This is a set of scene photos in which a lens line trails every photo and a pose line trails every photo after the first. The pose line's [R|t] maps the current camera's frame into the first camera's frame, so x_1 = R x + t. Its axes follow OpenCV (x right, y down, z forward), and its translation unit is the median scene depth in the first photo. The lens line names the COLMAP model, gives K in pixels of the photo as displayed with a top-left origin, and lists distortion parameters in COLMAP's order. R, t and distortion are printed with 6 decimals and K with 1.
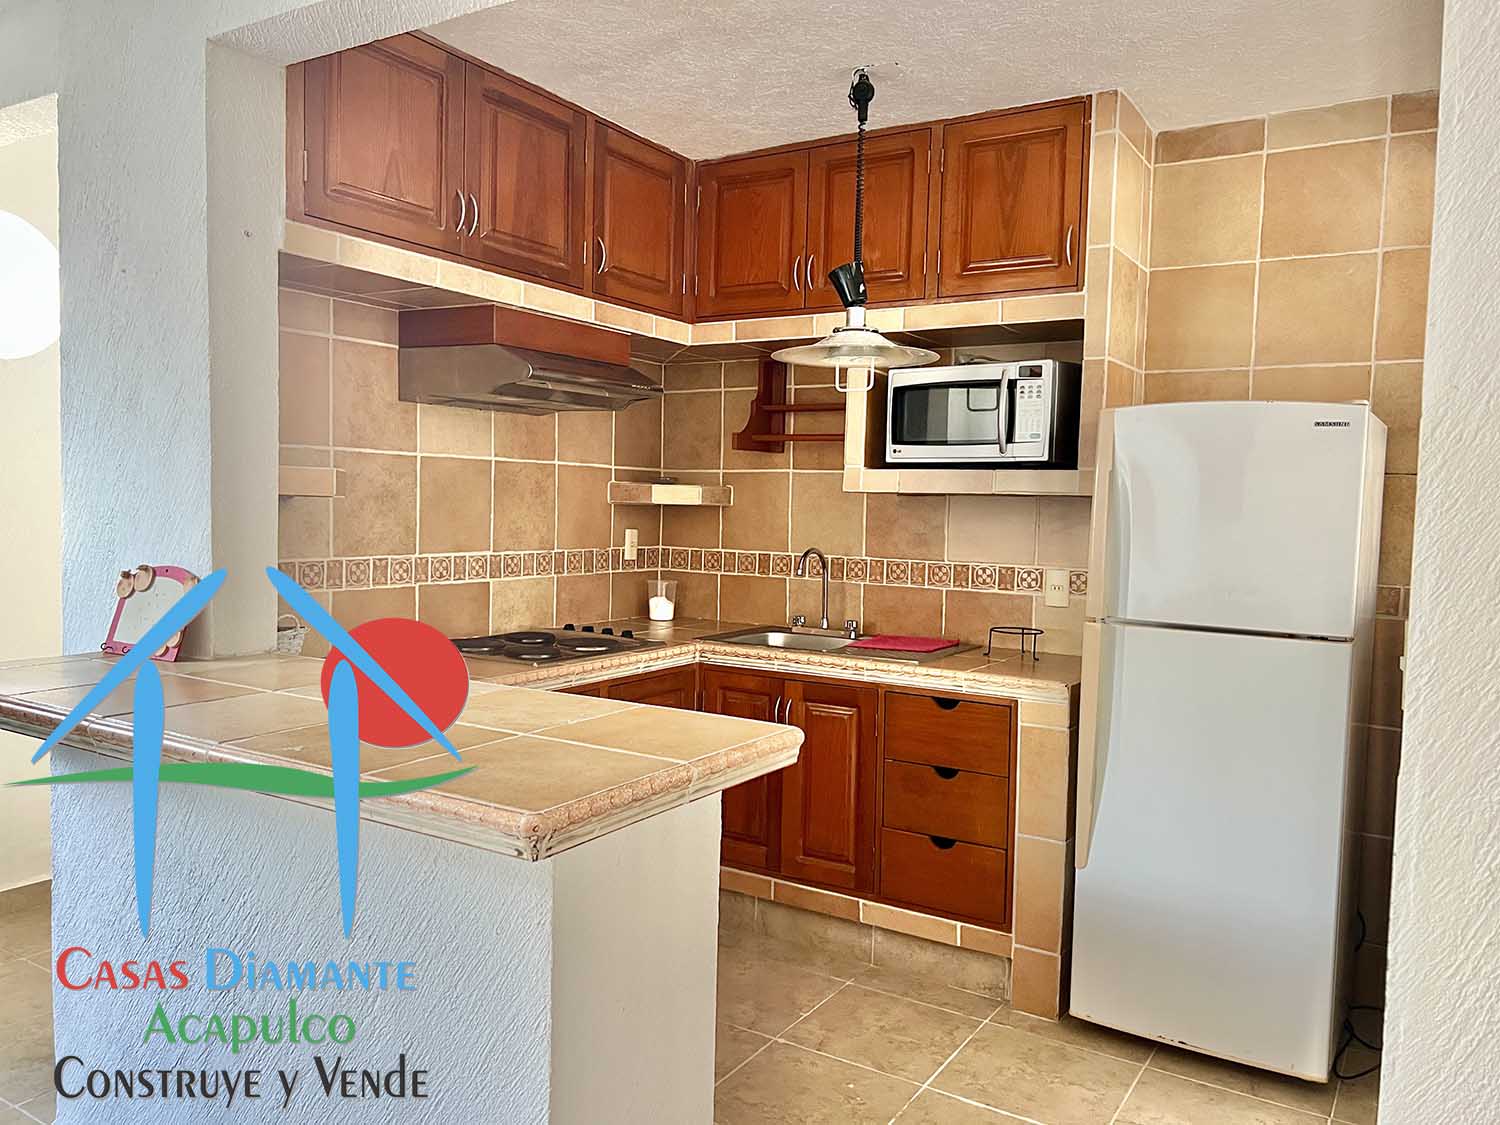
lens RADIAL K [[1132.3, 0, 756.8], [0, 1132.3, 566.4], [0, 0, 1]] dist [0.059037, -0.057591]
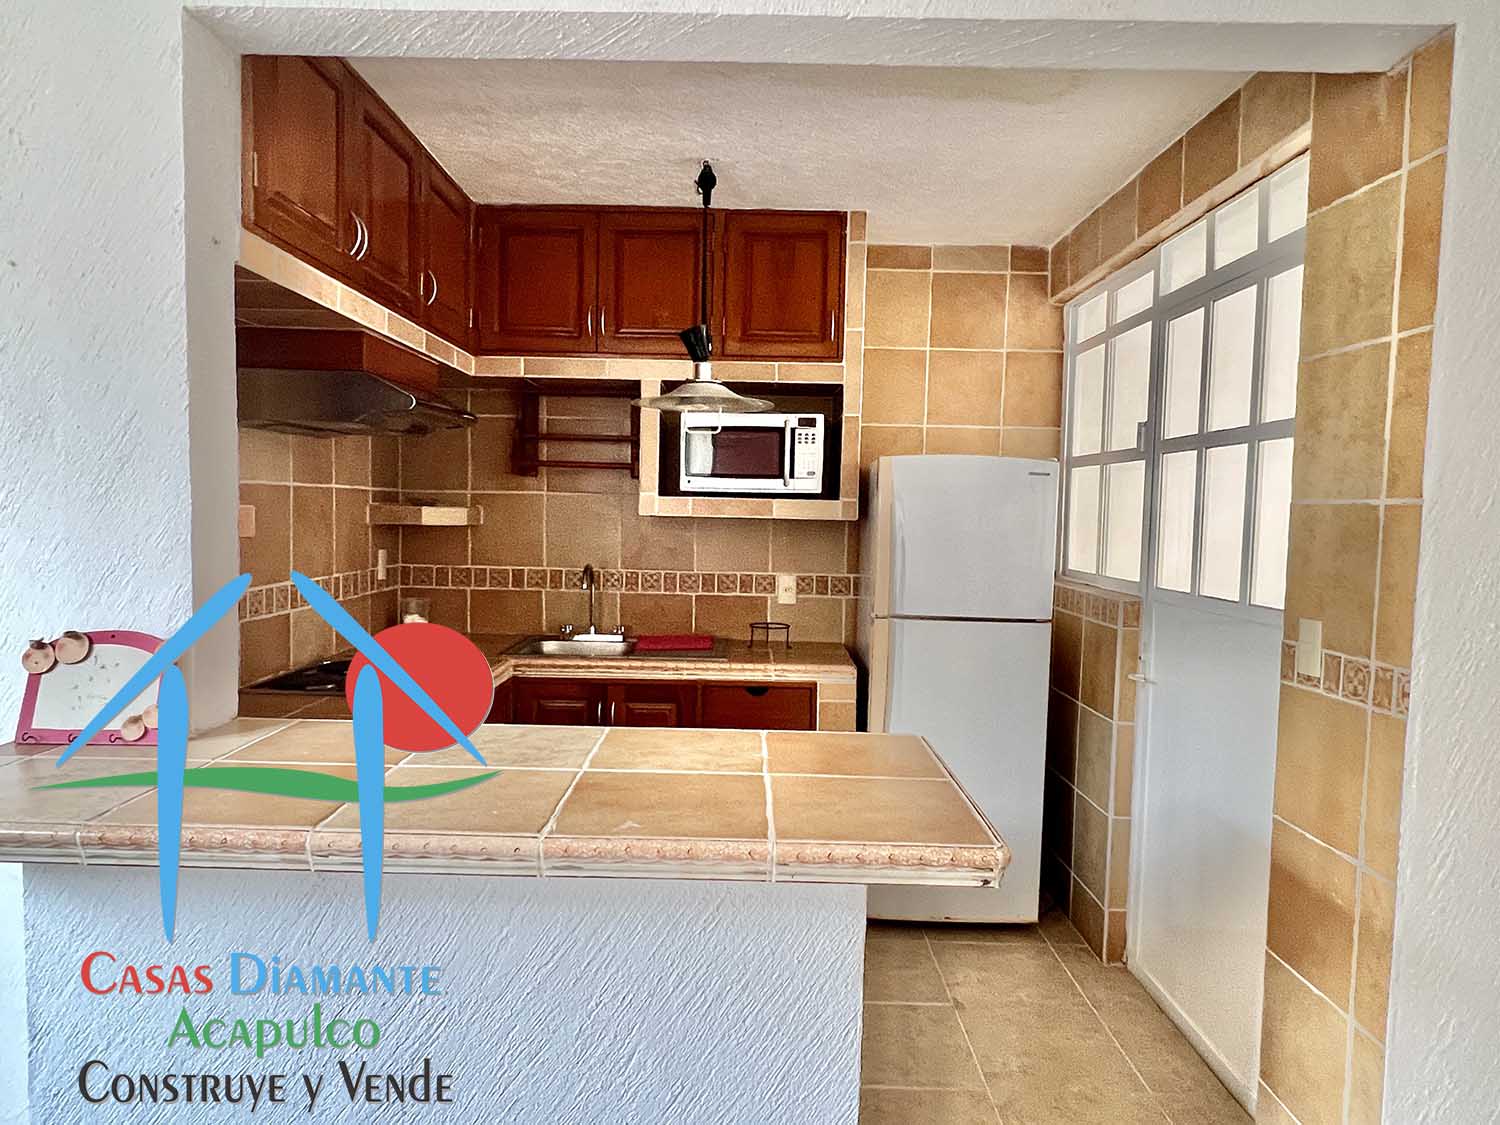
lens RADIAL K [[953.9, 0, 753.5], [0, 953.9, 565.2], [0, 0, 1]] dist [0.001279, -0.000252]
pose [[0.849464, -0.036767, 0.526364, -0.352579], [0.028735, 0.999312, 0.023429, -0.036878], [-0.526863, -0.004777, 0.849937, 0.124312]]
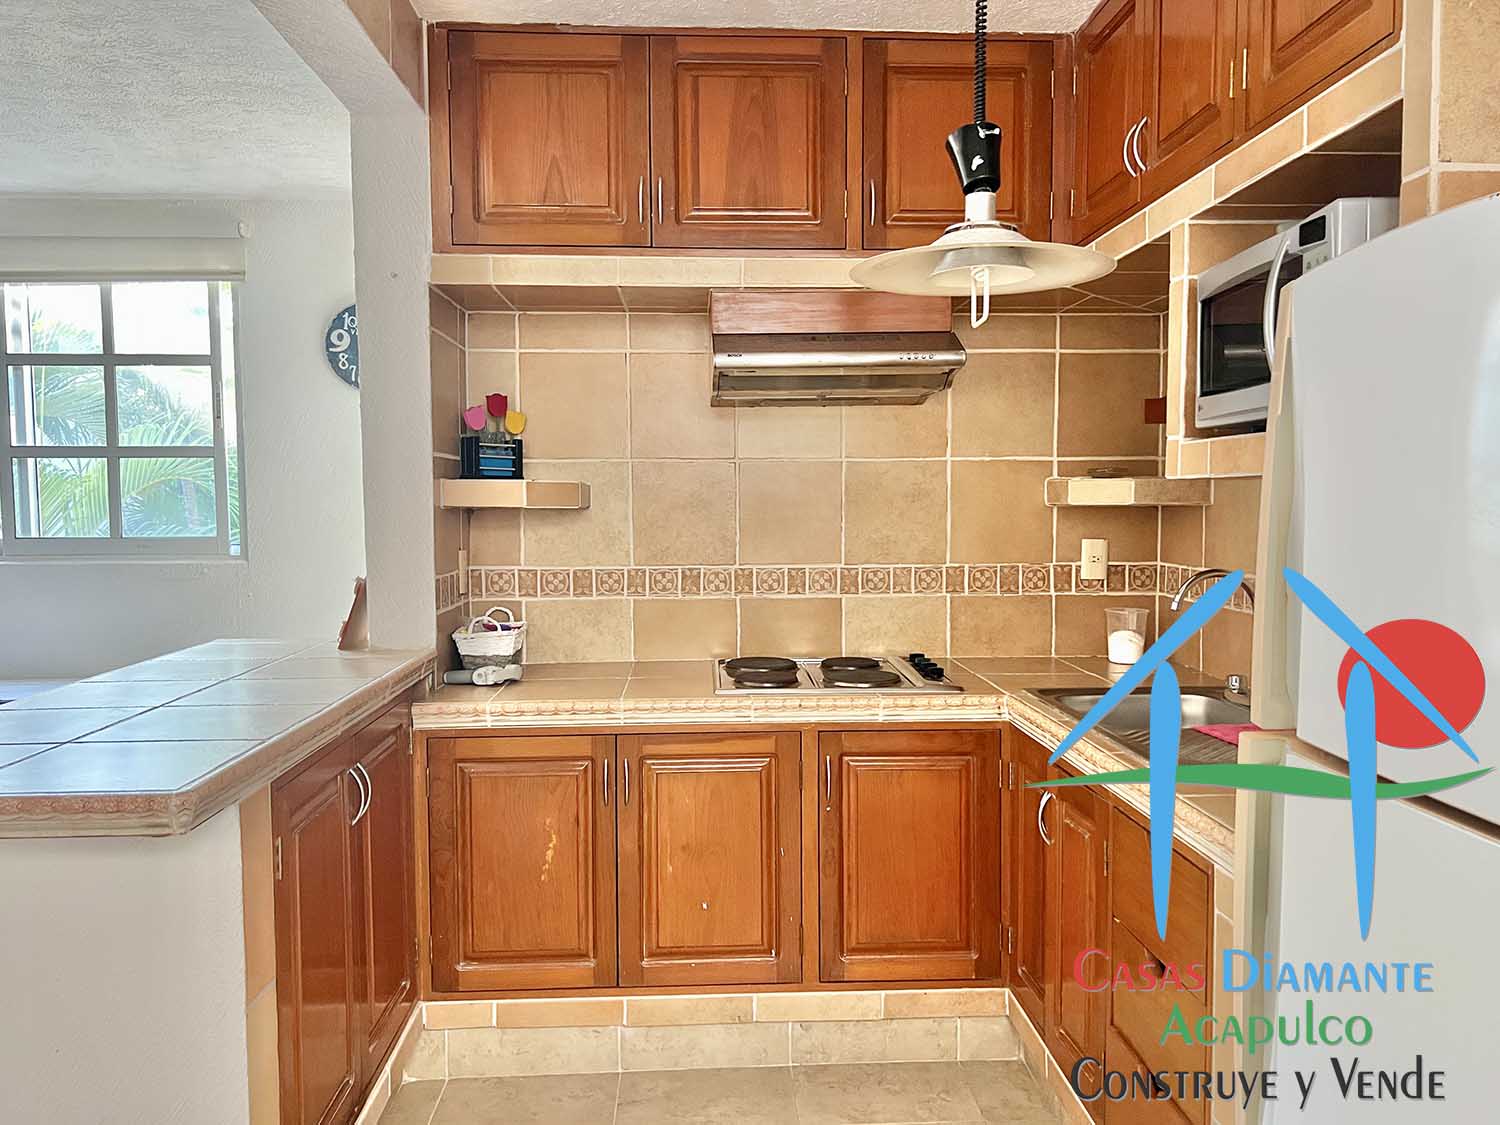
lens RADIAL K [[1132.3, 0, 753.9], [0, 1132.3, 556.6], [0, 0, 1]] dist [0.059037, -0.057591]
pose [[0.569579, 0.013216, -0.821830, 0.491488], [-0.029296, 0.999562, -0.004229, -0.014167], [0.821414, 0.026485, 0.569717, 0.477680]]
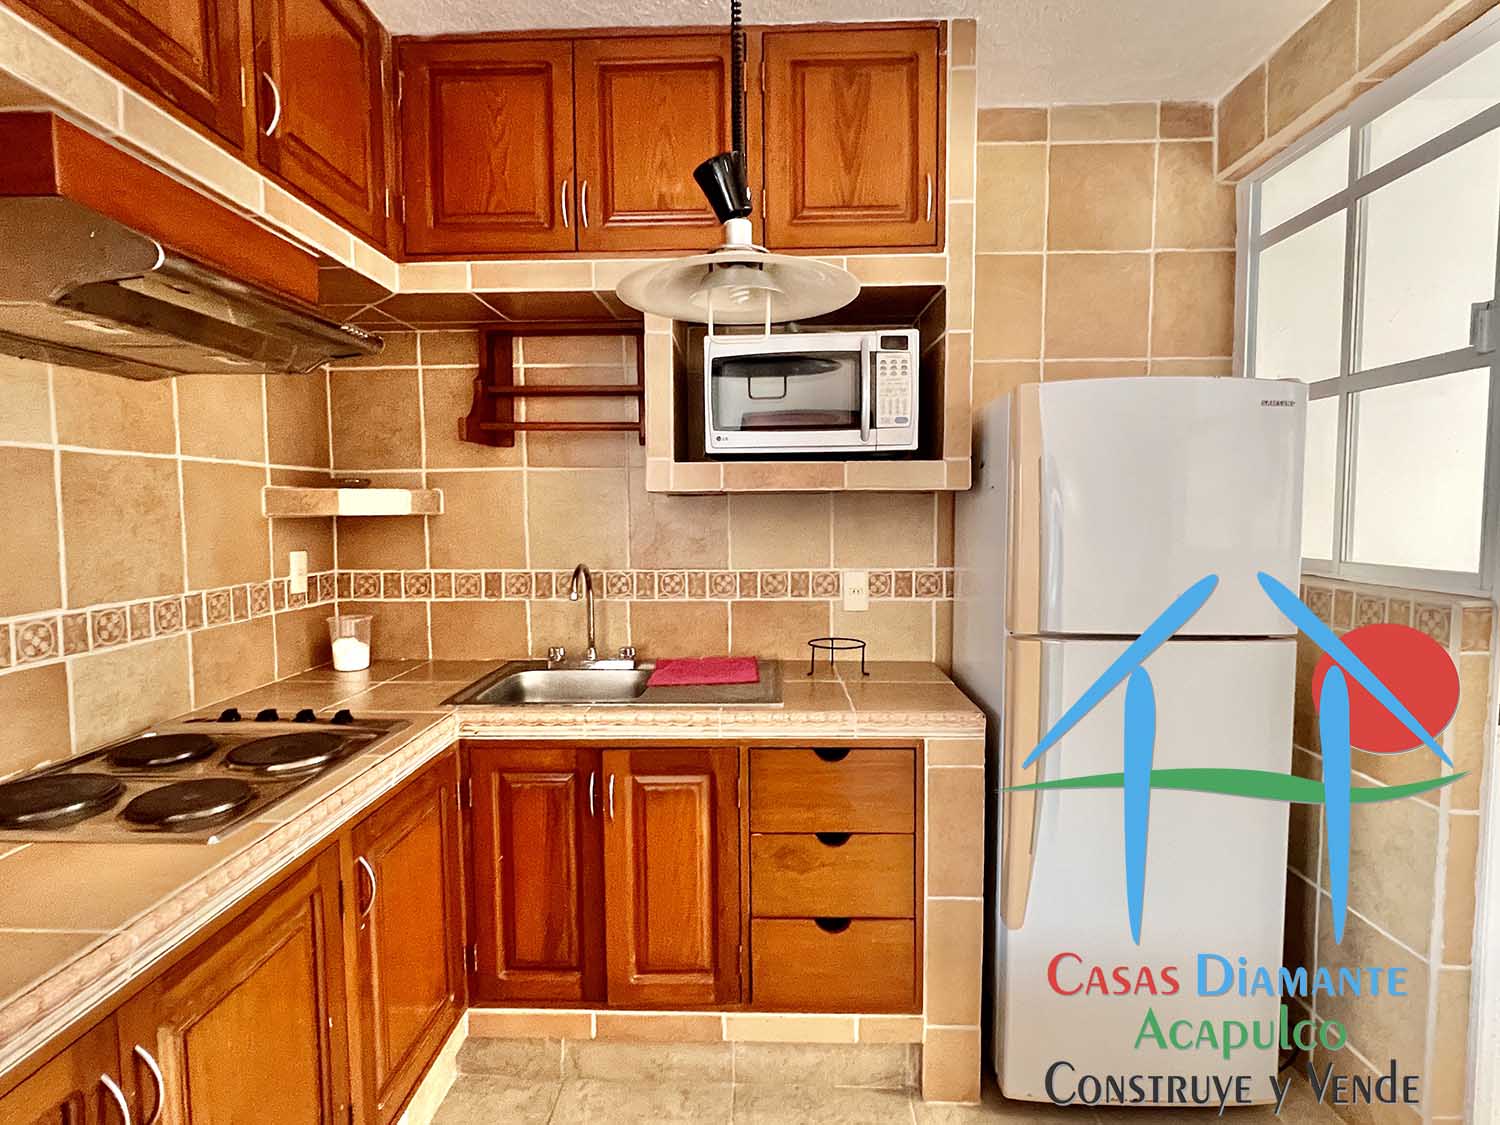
lens RADIAL K [[782.0, 0, 748.7], [0, 782.0, 560.1], [0, 0, 1]] dist [-0.001647, -0.001598]
pose [[0.863908, -0.064049, 0.499560, -0.141389], [0.056070, 0.997946, 0.030984, -0.033424], [-0.500519, 0.001243, 0.865725, 0.526132]]
